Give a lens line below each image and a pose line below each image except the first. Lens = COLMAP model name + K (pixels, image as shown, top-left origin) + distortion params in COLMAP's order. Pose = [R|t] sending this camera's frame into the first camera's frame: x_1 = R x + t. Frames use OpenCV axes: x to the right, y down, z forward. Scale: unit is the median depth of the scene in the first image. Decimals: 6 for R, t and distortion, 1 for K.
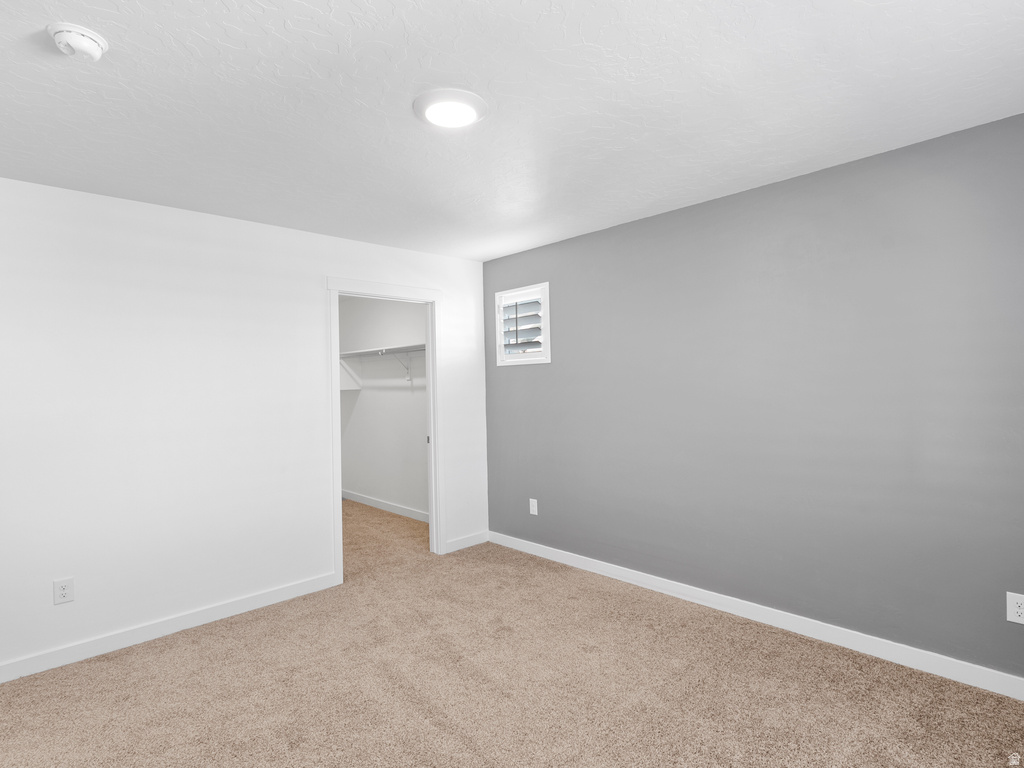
lens RADIAL K [[528.1, 0, 513.0], [0, 528.1, 377.6], [0, 0, 1]] dist [-0.005129, 0.000561]
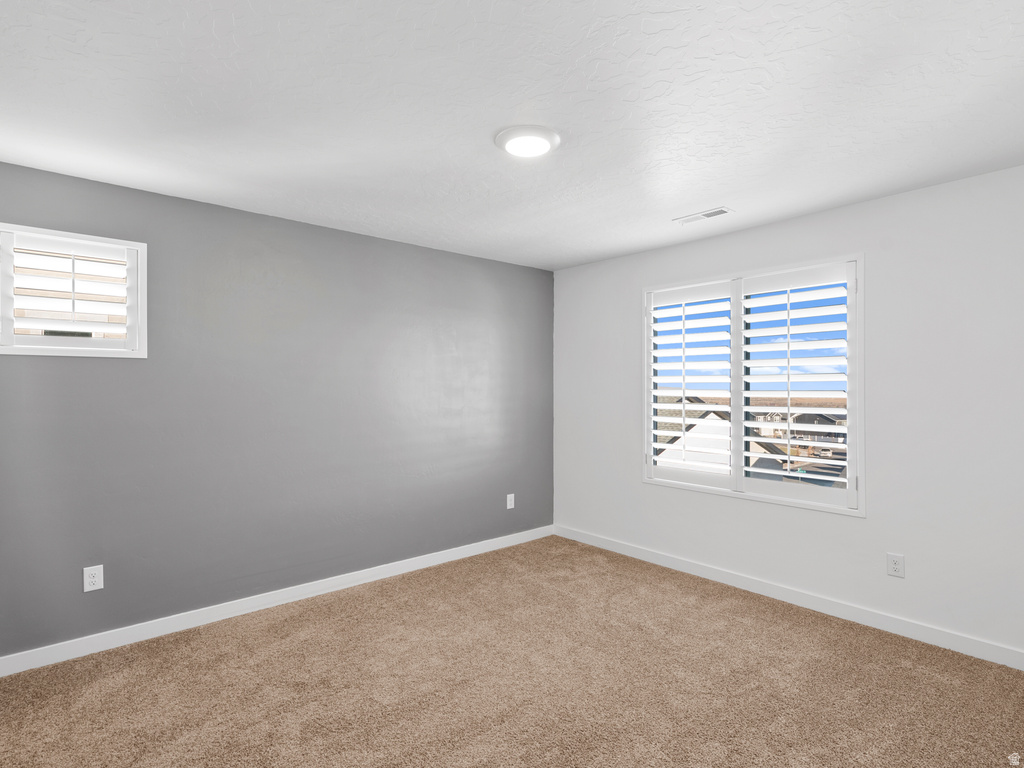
lens RADIAL K [[528.1, 0, 513.0], [0, 528.1, 377.6], [0, 0, 1]] dist [-0.005129, 0.000561]
pose [[0.061774, 0.036710, 0.997415, -0.782705], [-0.012036, 0.999278, -0.036034, 0.022261], [-0.998018, -0.009779, 0.062171, 0.610742]]
